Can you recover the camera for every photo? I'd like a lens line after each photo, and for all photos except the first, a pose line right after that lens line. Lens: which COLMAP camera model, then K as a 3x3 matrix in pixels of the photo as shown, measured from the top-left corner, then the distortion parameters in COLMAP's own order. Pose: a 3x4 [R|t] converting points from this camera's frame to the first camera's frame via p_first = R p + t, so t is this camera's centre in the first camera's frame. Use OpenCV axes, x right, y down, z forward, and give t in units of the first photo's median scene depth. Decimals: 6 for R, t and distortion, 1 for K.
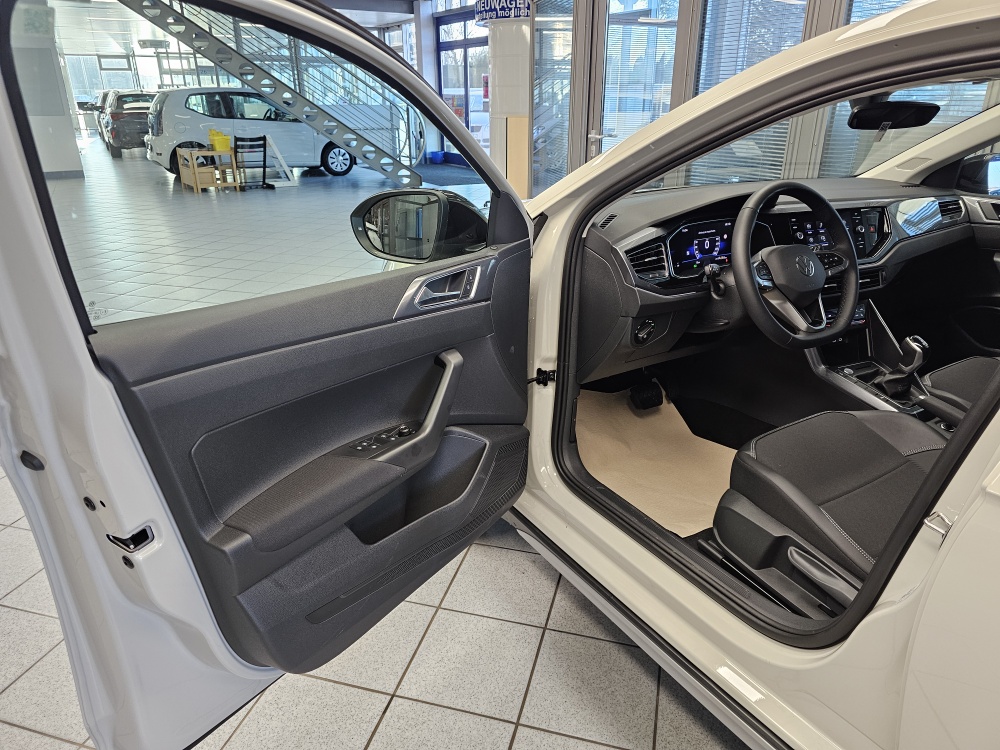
lens RADIAL K [[688.1, 0, 500.0], [0, 688.1, 375.0], [0, 0, 1]] dist [0.024483, -0.000879]
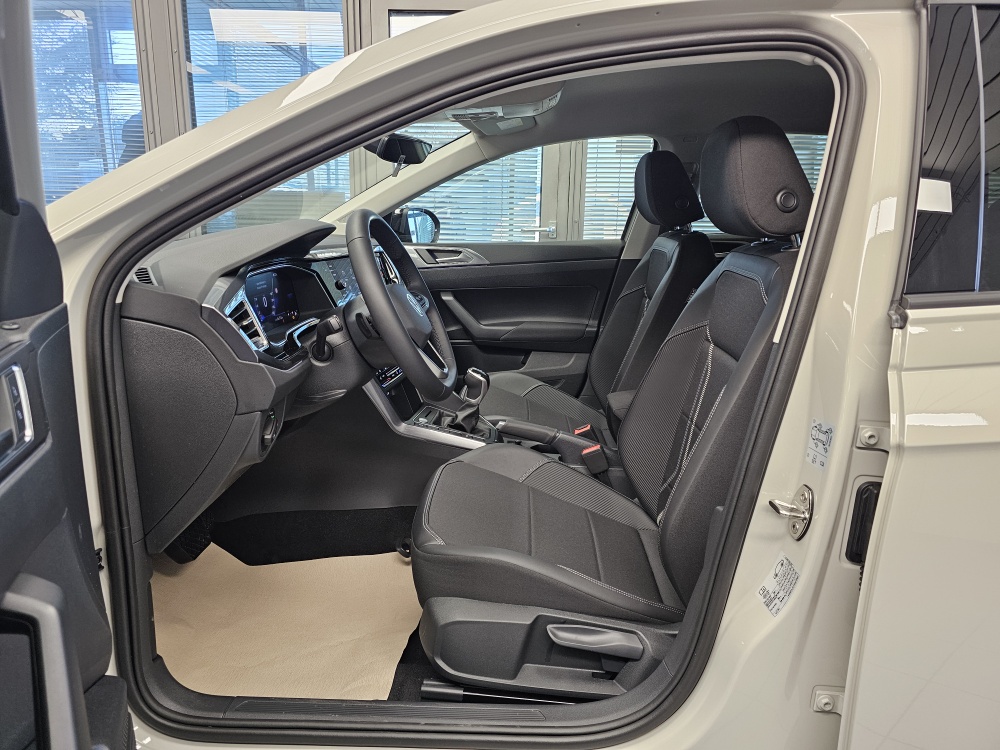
lens RADIAL K [[673.5, 0, 499.8], [0, 673.5, 366.9], [0, 0, 1]] dist [0.069818, -0.051984]
pose [[0.568185, -0.190482, 0.800551, -0.142559], [0.311295, 0.950299, 0.005174, -0.046122], [-0.761749, 0.246268, 0.599242, 0.368567]]
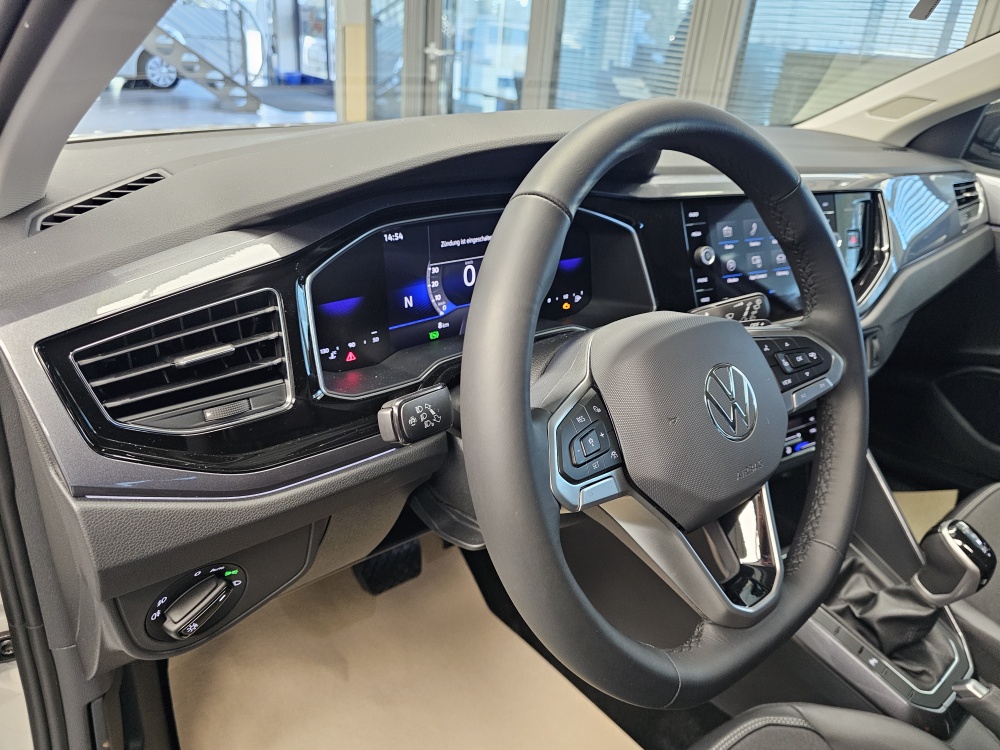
lens RADIAL K [[680.2, 0, 500.4], [0, 680.2, 376.0], [0, 0, 1]] dist [0.002944, -0.003712]
pose [[0.988274, 0.013168, 0.152123, 0.253088], [-0.026094, 0.996184, 0.083289, -0.160613], [-0.150445, -0.086281, 0.984846, 0.616847]]
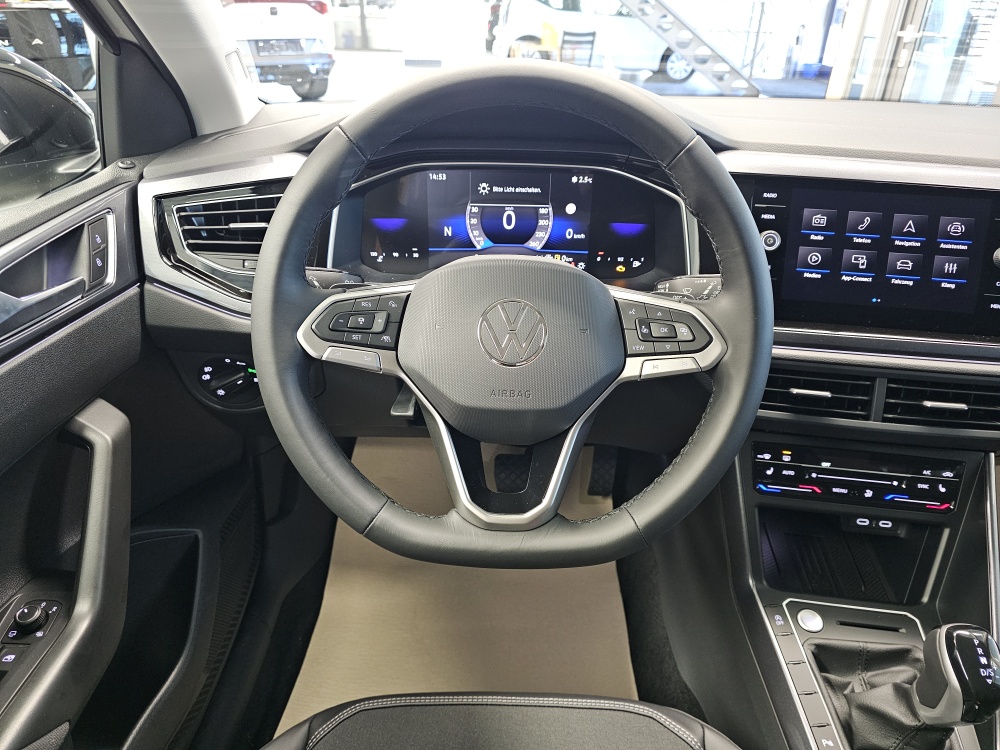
lens RADIAL K [[671.8, 0, 499.9], [0, 671.8, 389.1], [0, 0, 1]] dist [-0.002563, -0.000936]
pose [[0.838966, 0.287527, -0.462021, 0.501882], [-0.220281, 0.955785, 0.194809, -0.162527], [0.497606, -0.061664, 0.865209, 0.605746]]
